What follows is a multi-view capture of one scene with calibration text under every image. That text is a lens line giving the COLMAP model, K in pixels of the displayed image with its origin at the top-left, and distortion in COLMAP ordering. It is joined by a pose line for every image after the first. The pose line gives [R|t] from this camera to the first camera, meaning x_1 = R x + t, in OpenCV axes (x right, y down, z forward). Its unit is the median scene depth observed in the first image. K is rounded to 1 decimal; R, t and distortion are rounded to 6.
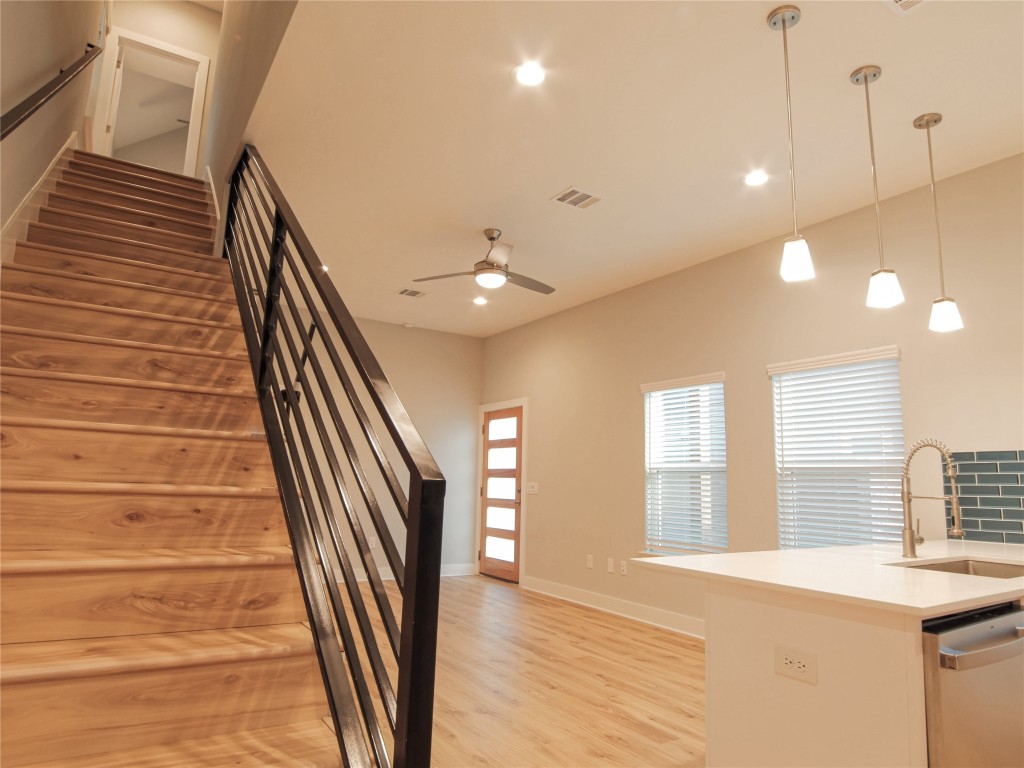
lens RADIAL K [[626.4, 0, 512.0], [0, 626.4, 384.0], [0, 0, 1]] dist [-0.032006, 0.000190]
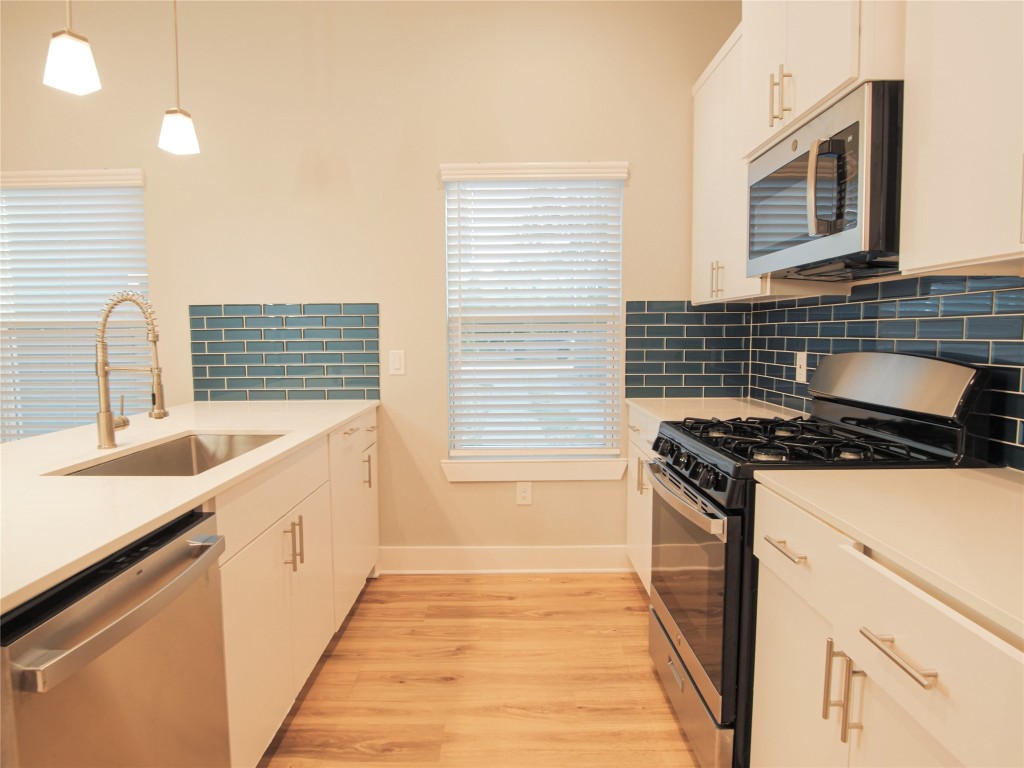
lens RADIAL K [[643.9, 0, 512.0], [0, 643.9, 384.0], [0, 0, 1]] dist [-0.016135, -0.000402]
pose [[0.540885, -0.096729, 0.835516, 0.161147], [-0.108719, 0.976991, 0.183488, 0.004308], [-0.834041, -0.190082, 0.517924, 0.118027]]
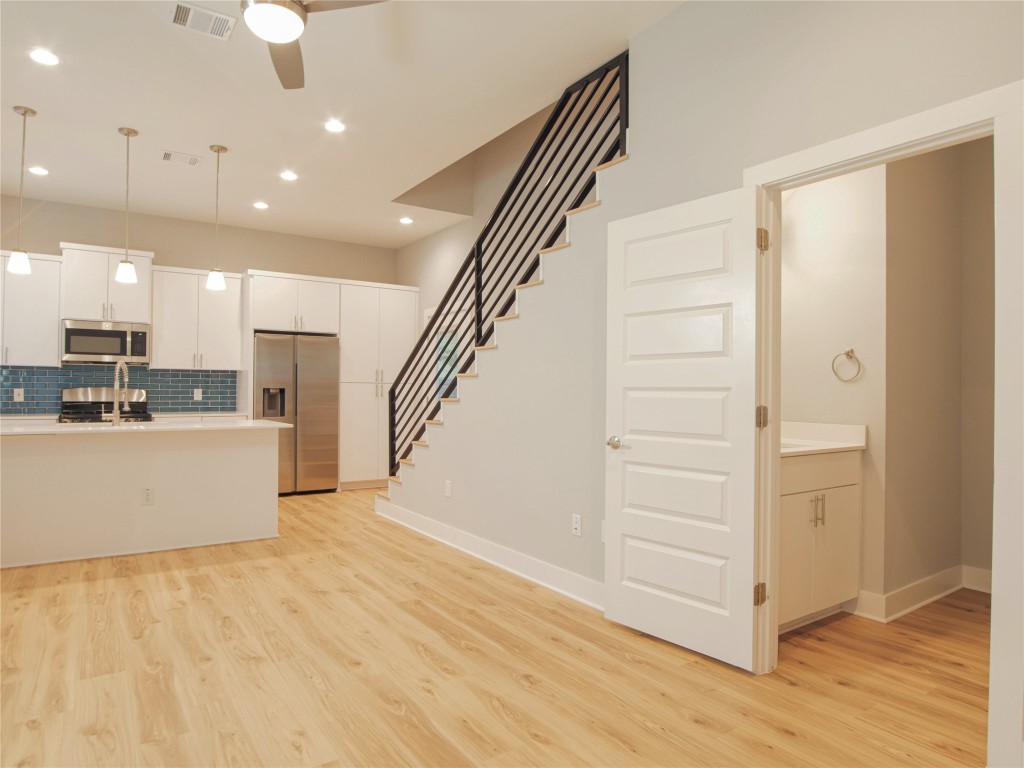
lens RADIAL K [[626.4, 0, 512.0], [0, 626.4, 384.0], [0, 0, 1]] dist [-0.032006, 0.000190]
pose [[-0.998991, -0.035396, -0.027654, -0.280685], [-0.030361, 0.985821, -0.165028, 0.264582], [0.033103, -0.164022, -0.985901, 1.768669]]
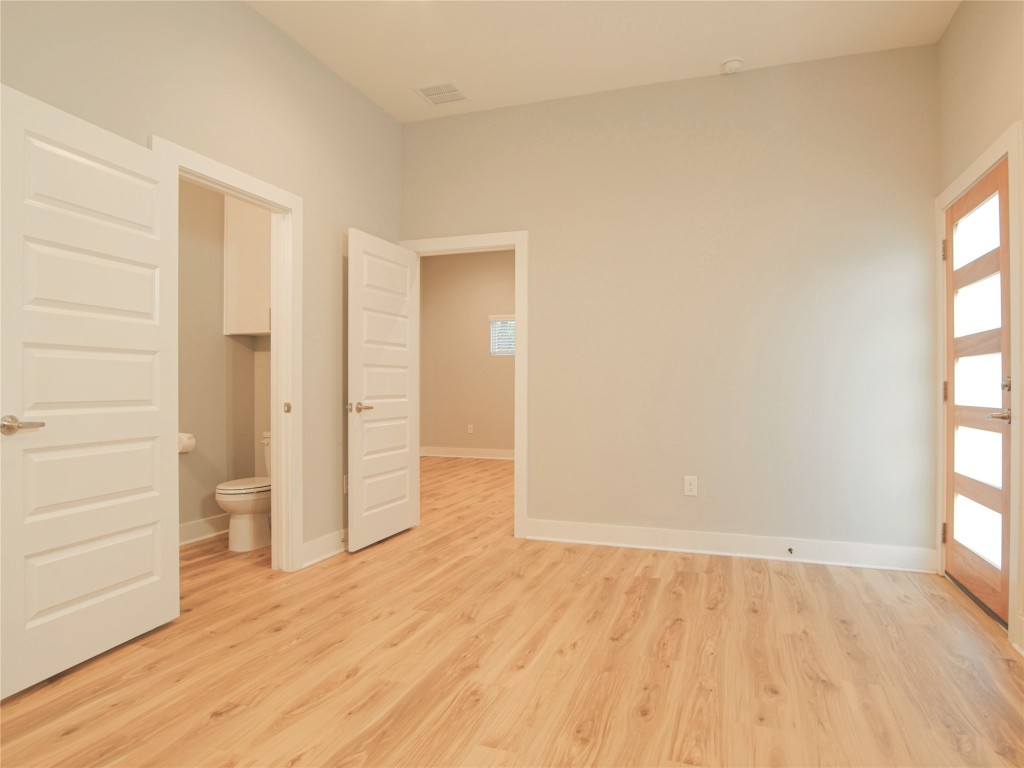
lens RADIAL K [[626.4, 0, 512.0], [0, 626.4, 384.0], [0, 0, 1]] dist [-0.032006, 0.000190]
pose [[0.604507, -0.025704, -0.796185, 0.224219], [0.135905, 0.988154, 0.071285, 0.189711], [0.784921, -0.151298, 0.600840, 1.007826]]
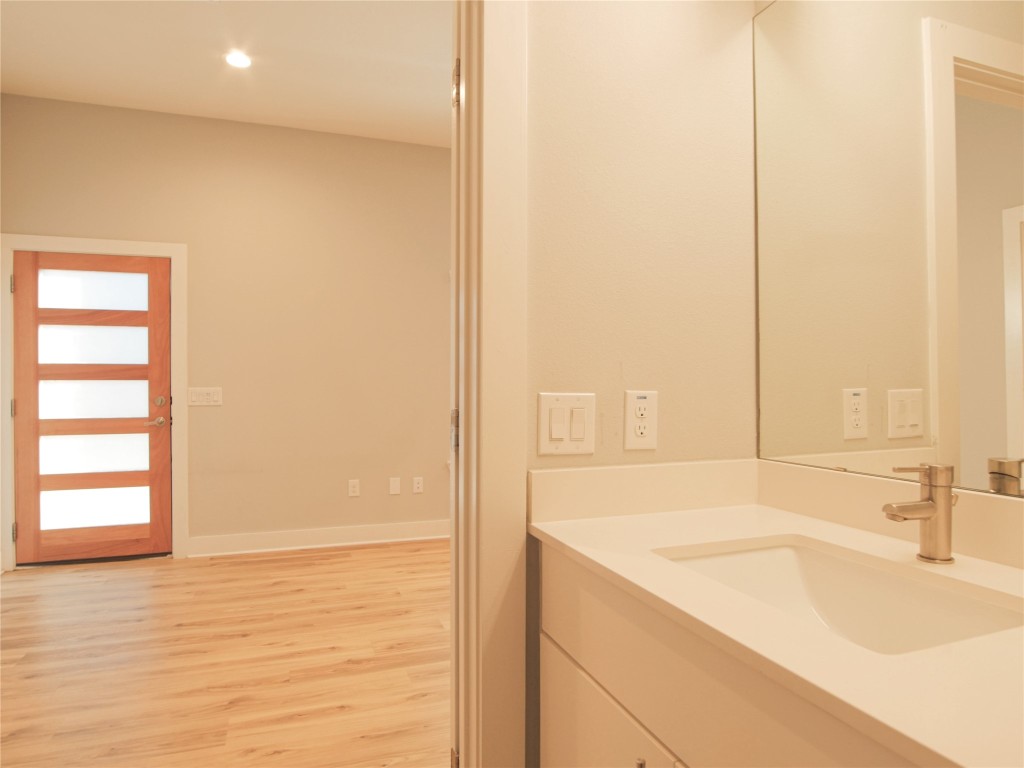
lens RADIAL K [[626.4, 0, 512.0], [0, 626.4, 384.0], [0, 0, 1]] dist [-0.032006, 0.000190]
pose [[0.218025, -0.024018, 0.975648, -0.882860], [-0.145490, 0.987726, 0.056828, 0.133771], [-0.965038, -0.154337, 0.211855, 1.030062]]
